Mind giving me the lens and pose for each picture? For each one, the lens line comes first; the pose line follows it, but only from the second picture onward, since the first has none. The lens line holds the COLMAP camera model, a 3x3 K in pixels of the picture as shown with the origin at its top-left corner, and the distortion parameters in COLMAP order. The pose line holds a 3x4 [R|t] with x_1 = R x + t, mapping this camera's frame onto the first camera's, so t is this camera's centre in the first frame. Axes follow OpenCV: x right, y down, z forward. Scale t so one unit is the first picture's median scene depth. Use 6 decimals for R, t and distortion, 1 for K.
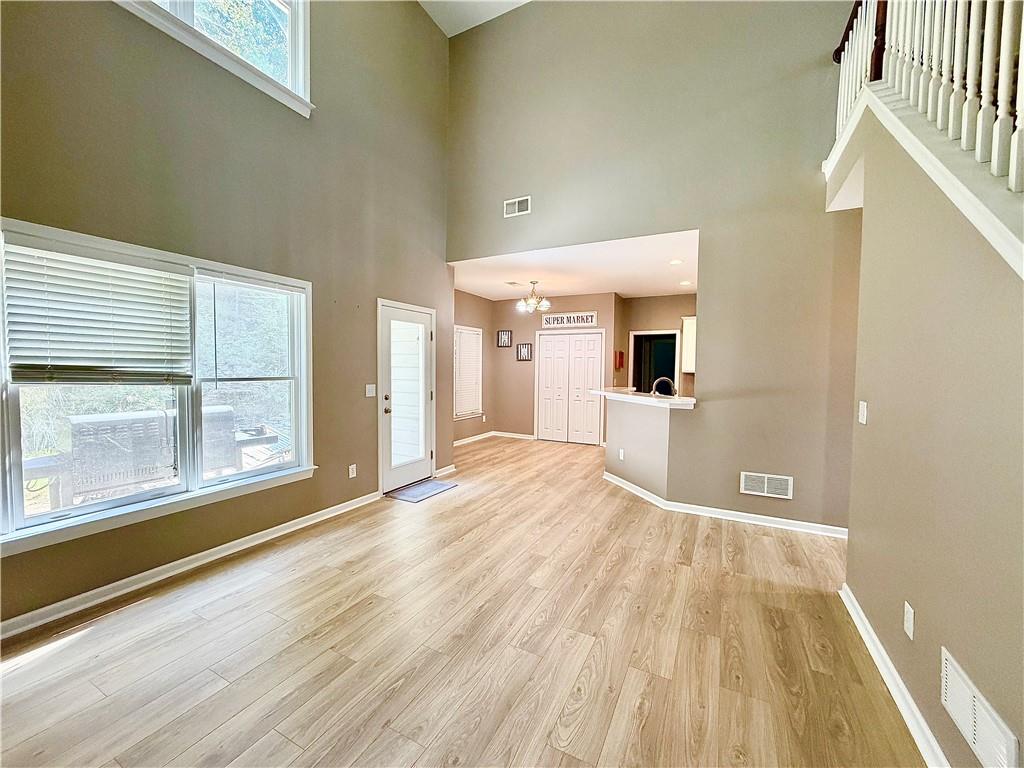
lens RADIAL K [[407.1, 0, 510.8], [0, 407.1, 385.4], [0, 0, 1]] dist [-0.001035, -0.000044]
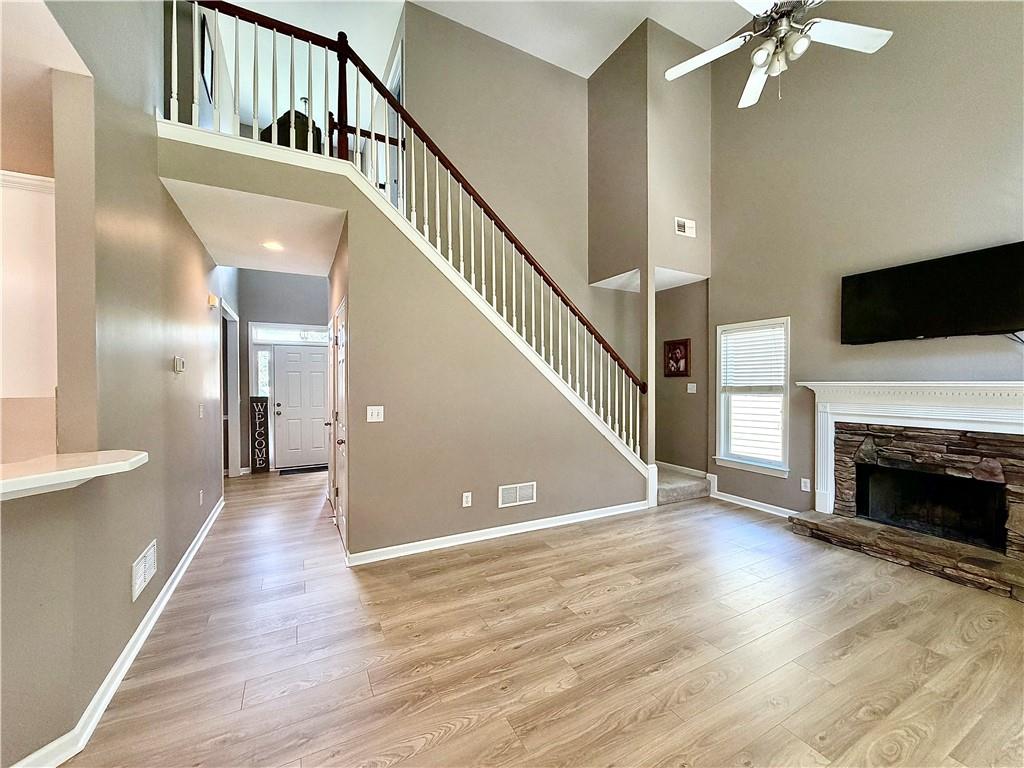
lens RADIAL K [[407.1, 0, 510.4], [0, 407.1, 384.4], [0, 0, 1]] dist [-0.001035, -0.000044]
pose [[-0.822643, -0.014158, 0.568381, -0.195872], [0.017837, 0.998555, 0.050690, -0.062062], [-0.568278, 0.051838, -0.821202, 1.212873]]
